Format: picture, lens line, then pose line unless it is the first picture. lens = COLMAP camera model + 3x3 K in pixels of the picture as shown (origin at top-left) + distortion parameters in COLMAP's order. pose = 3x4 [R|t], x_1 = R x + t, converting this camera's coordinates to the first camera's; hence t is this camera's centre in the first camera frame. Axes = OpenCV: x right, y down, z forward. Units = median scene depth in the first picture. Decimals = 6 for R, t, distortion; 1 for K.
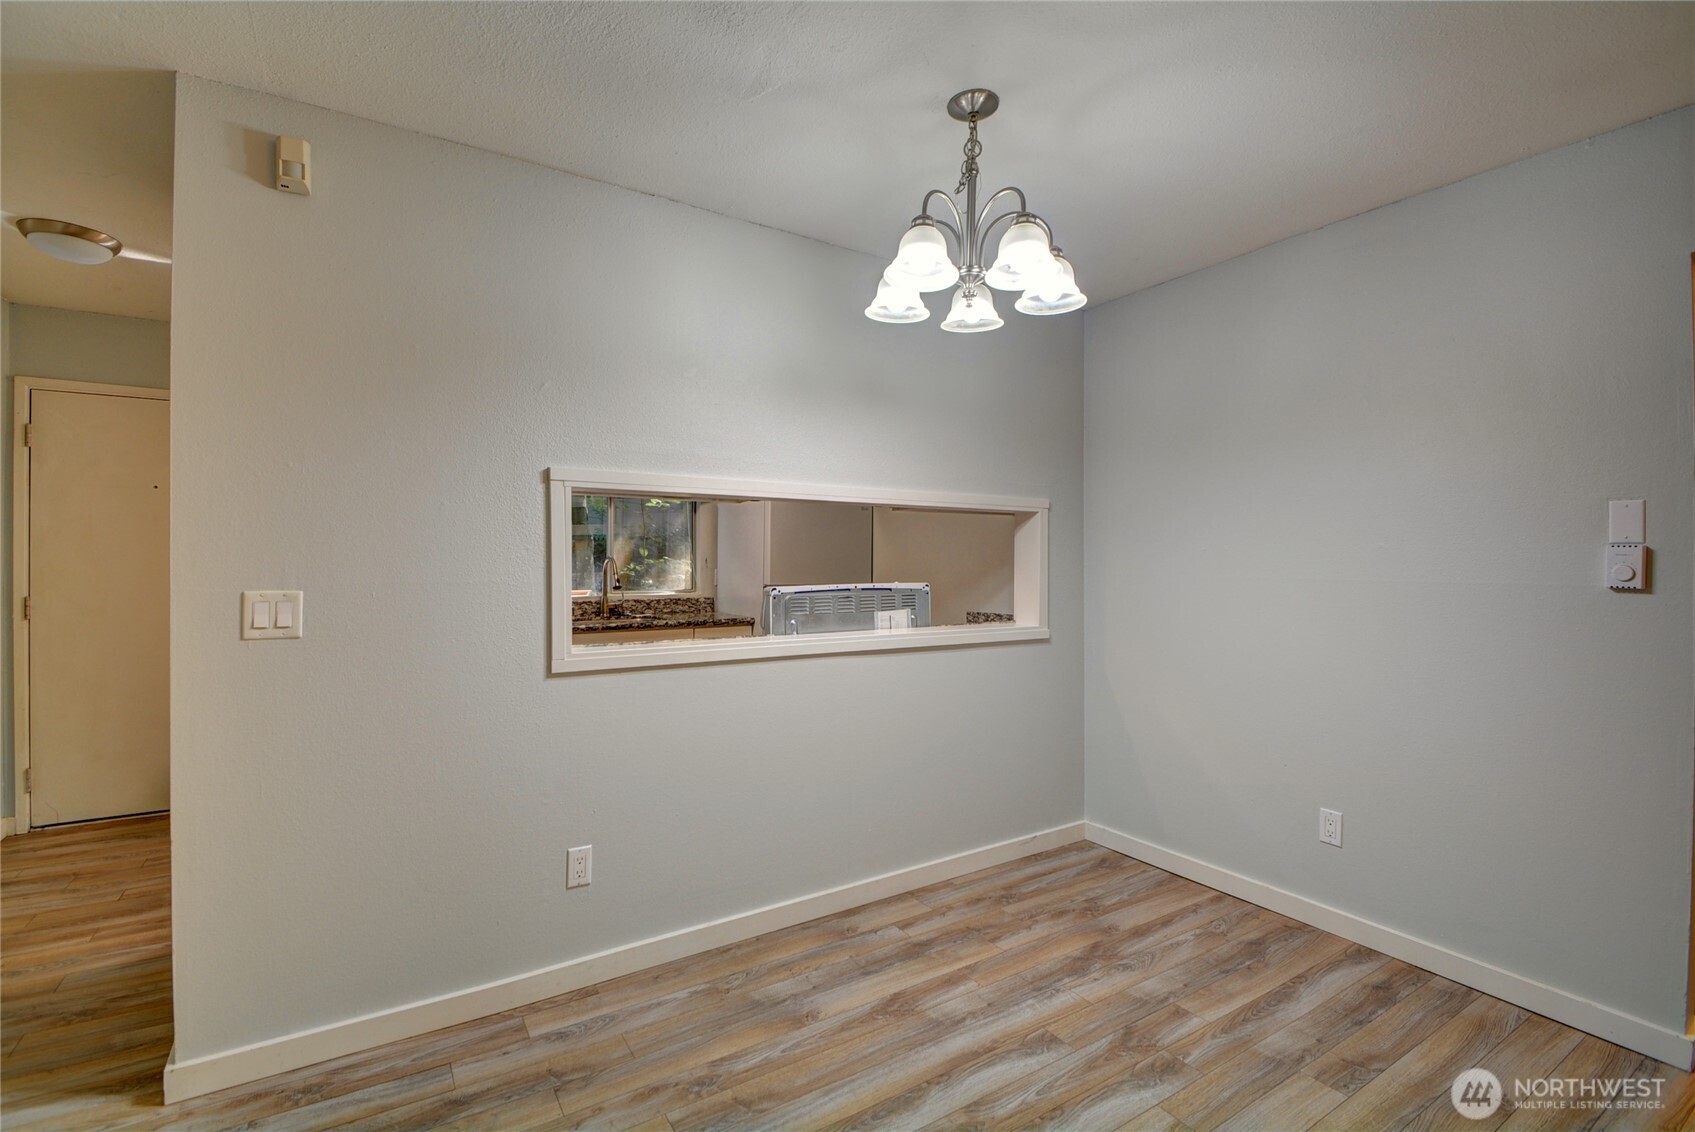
lens RADIAL K [[755.0, 0, 847.5], [0, 755.0, 566.0], [0, 0, 1]] dist [0.000584, -0.000149]
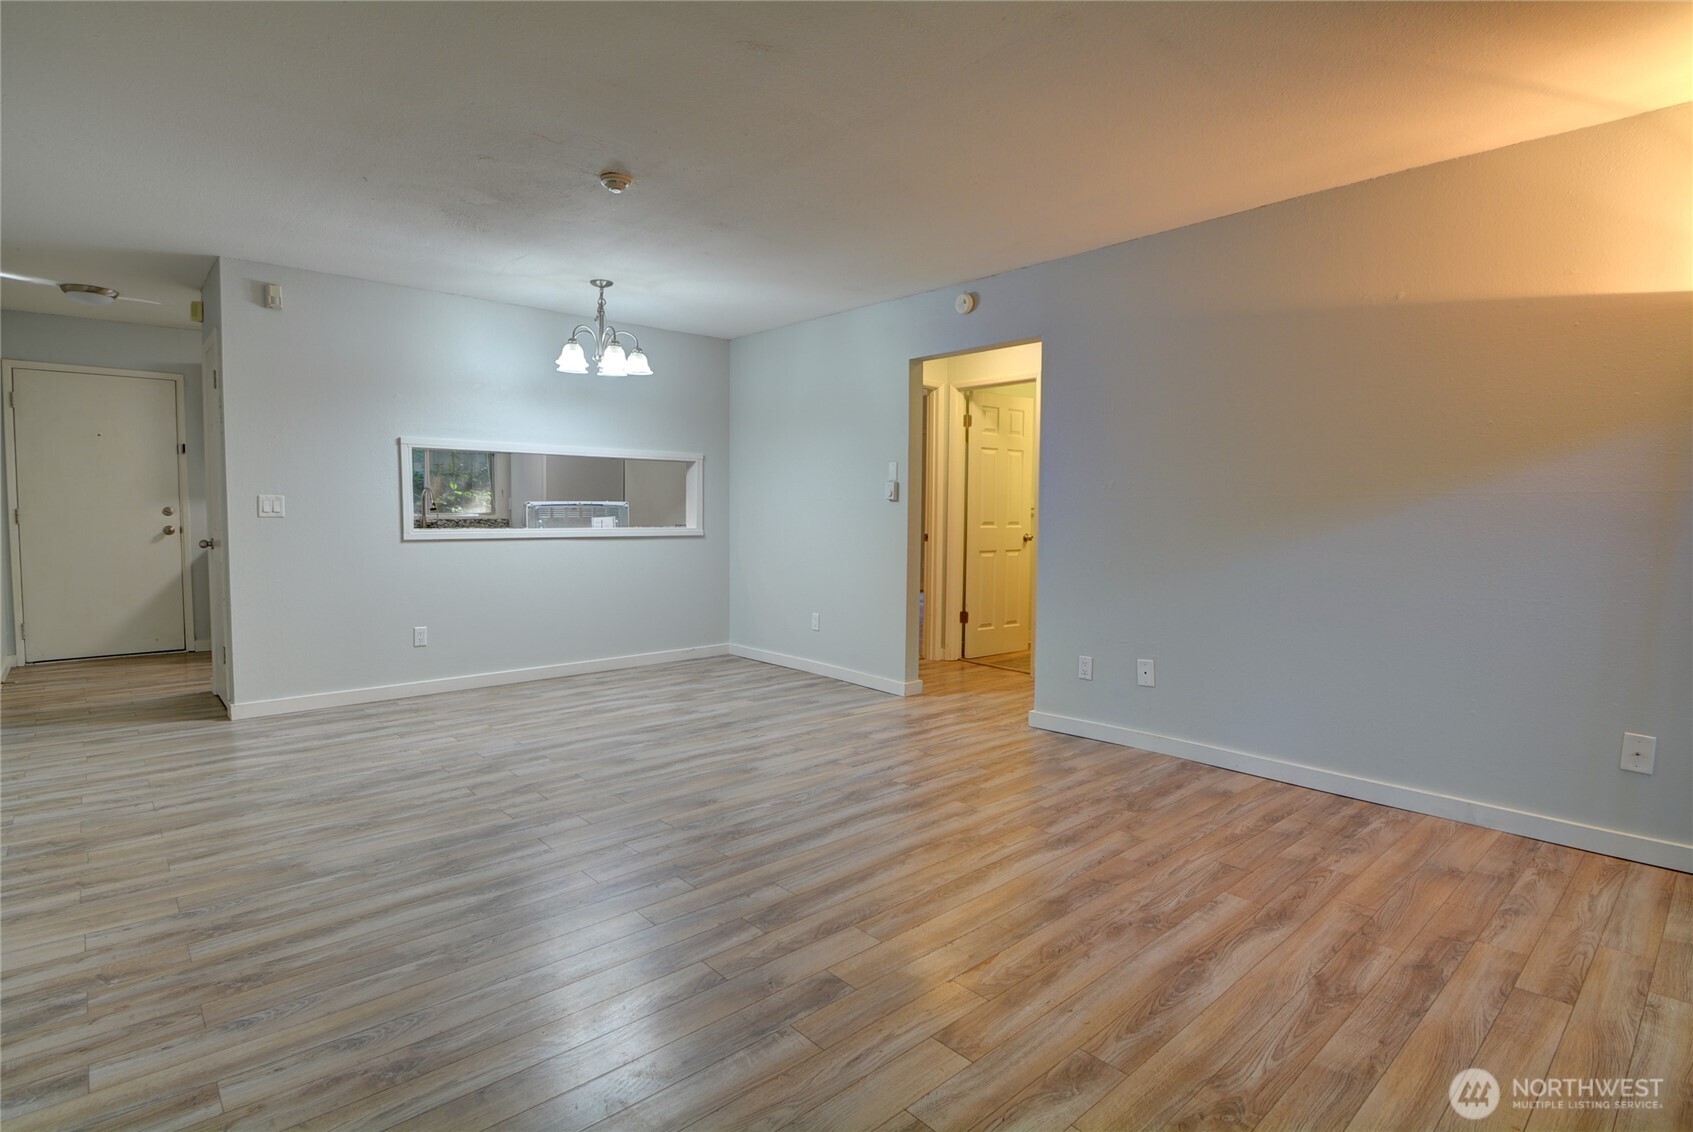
lens RADIAL K [[842.9, 0, 846.5], [0, 842.9, 566.0], [0, 0, 1]] dist [-0.013237, 0.000144]
pose [[0.985735, -0.004342, 0.168247, 0.288609], [-0.006590, 0.997905, 0.064359, 0.043176], [-0.168174, -0.064550, 0.983642, -1.026385]]
